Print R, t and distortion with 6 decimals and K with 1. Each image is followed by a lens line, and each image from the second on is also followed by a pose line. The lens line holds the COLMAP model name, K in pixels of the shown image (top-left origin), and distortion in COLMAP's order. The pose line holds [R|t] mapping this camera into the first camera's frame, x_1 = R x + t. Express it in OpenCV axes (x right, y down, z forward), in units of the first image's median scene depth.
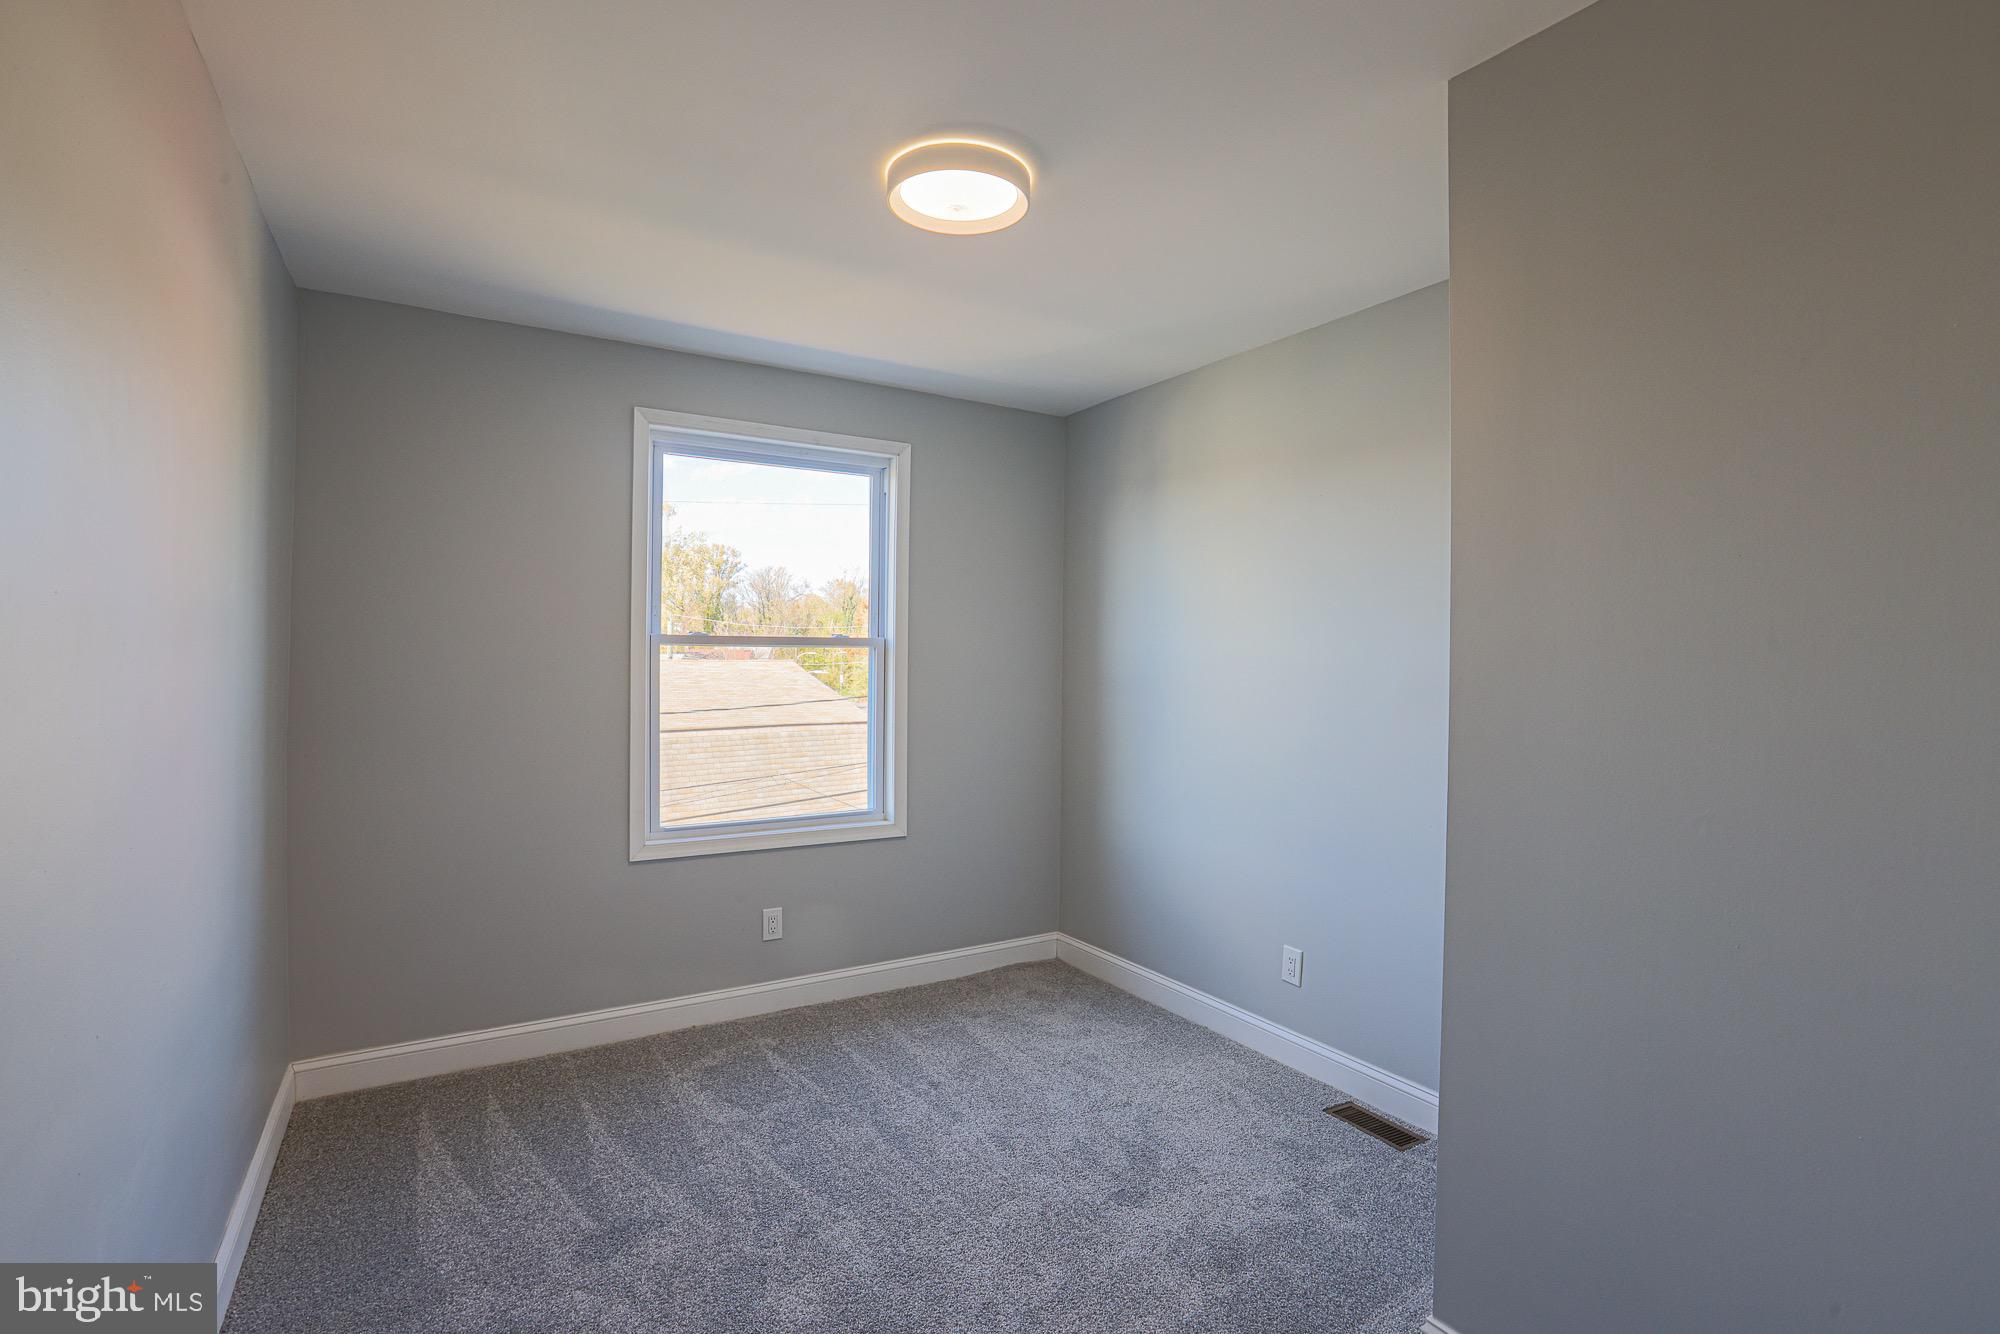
lens RADIAL K [[956.8, 0, 1004.8], [0, 956.8, 664.8], [0, 0, 1]] dist [-0.051746, 0.015359]
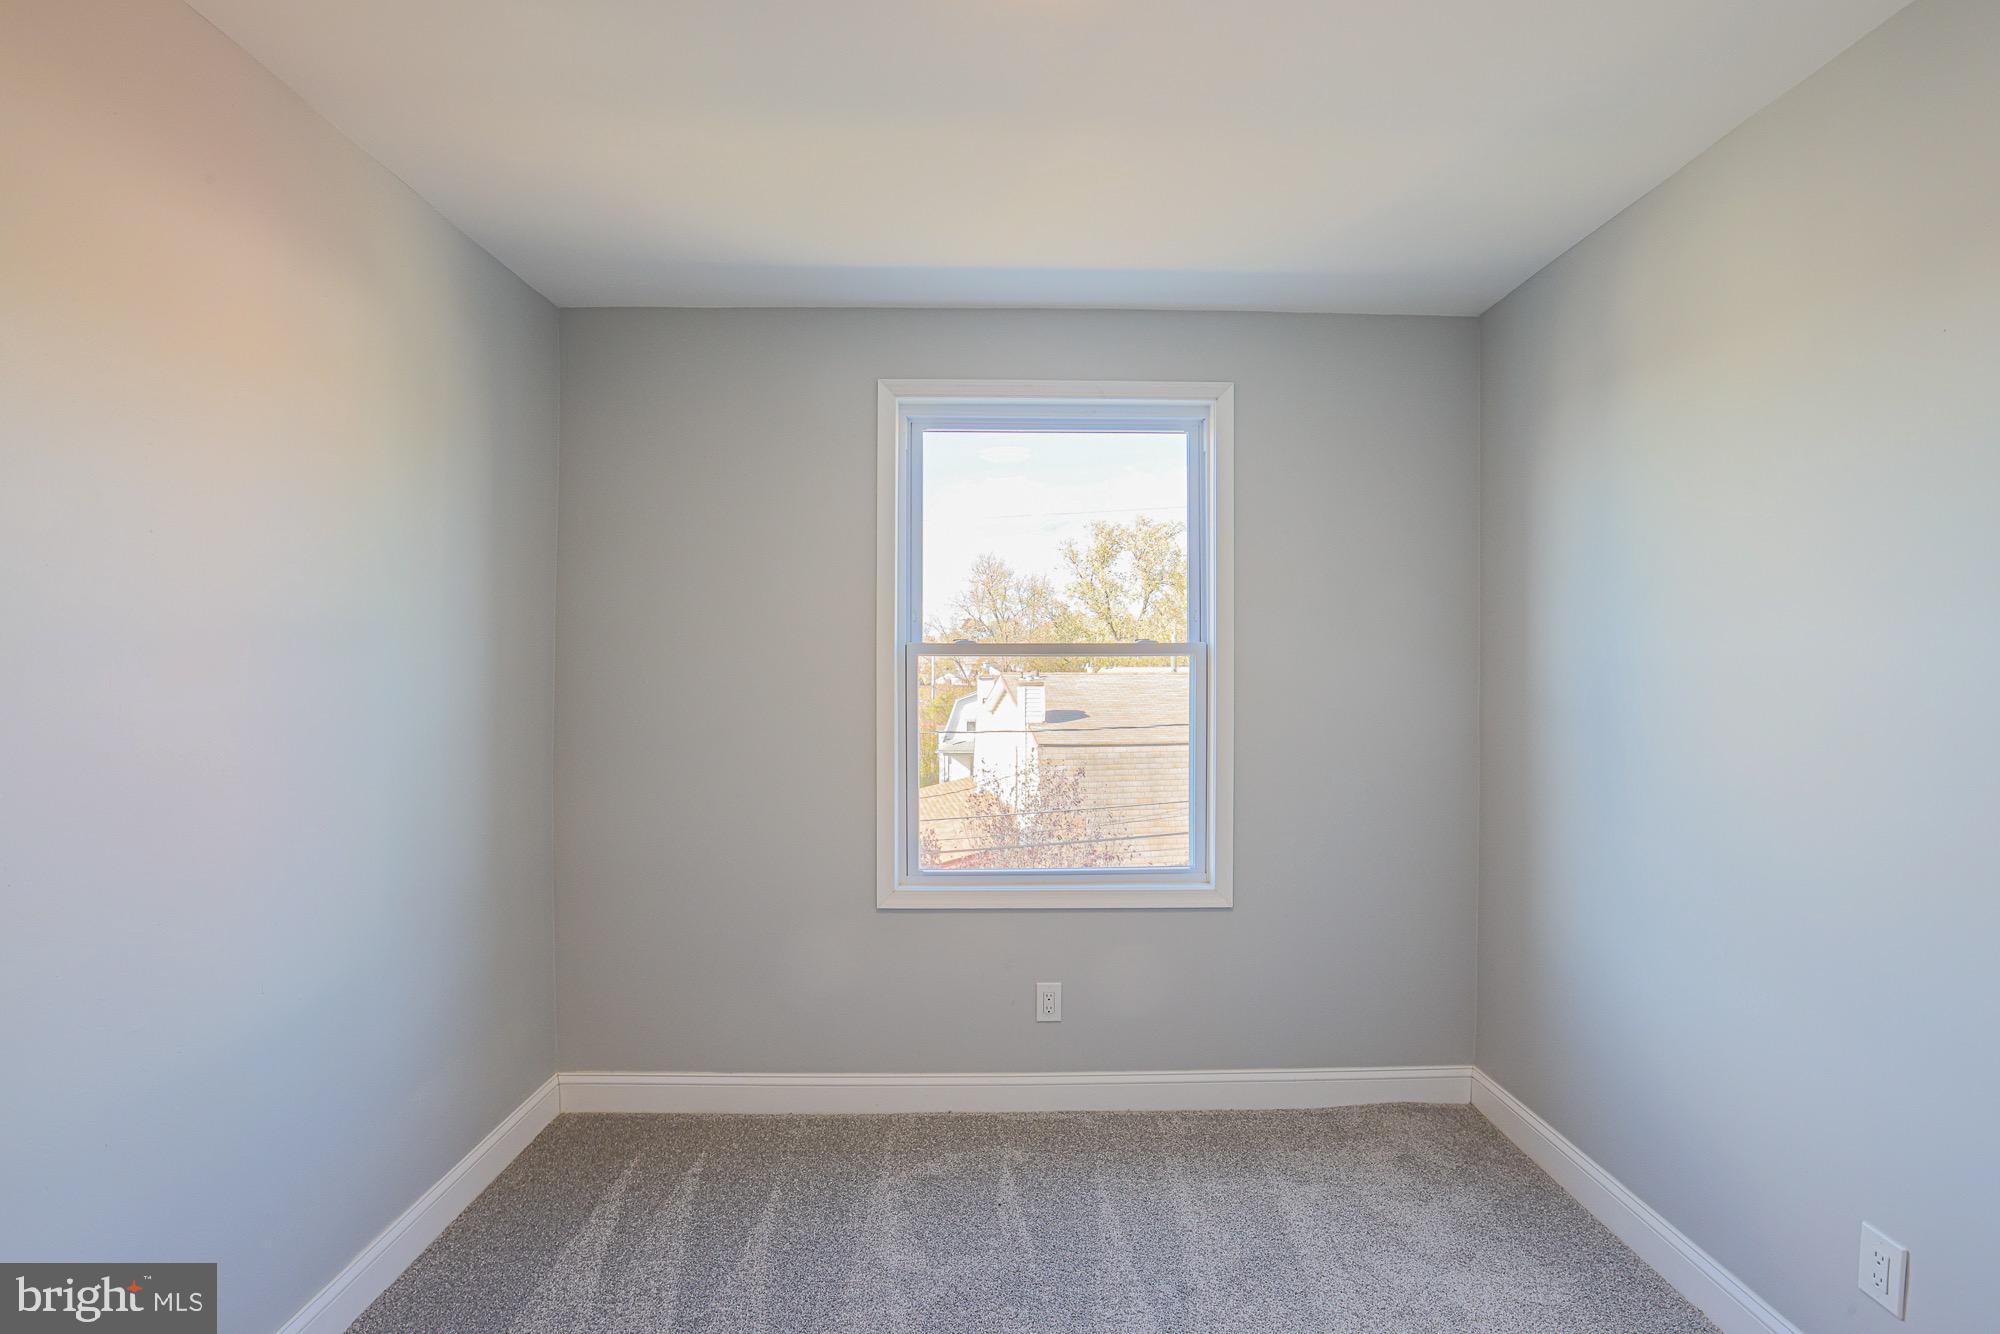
lens RADIAL K [[956.8, 0, 988.1], [0, 956.8, 671.2], [0, 0, 1]] dist [-0.051746, 0.015359]
pose [[0.852406, -0.007440, -0.522827, 0.134546], [0.004444, 0.999966, -0.006984, -0.000857], [0.522861, 0.003630, 0.852410, 0.288475]]
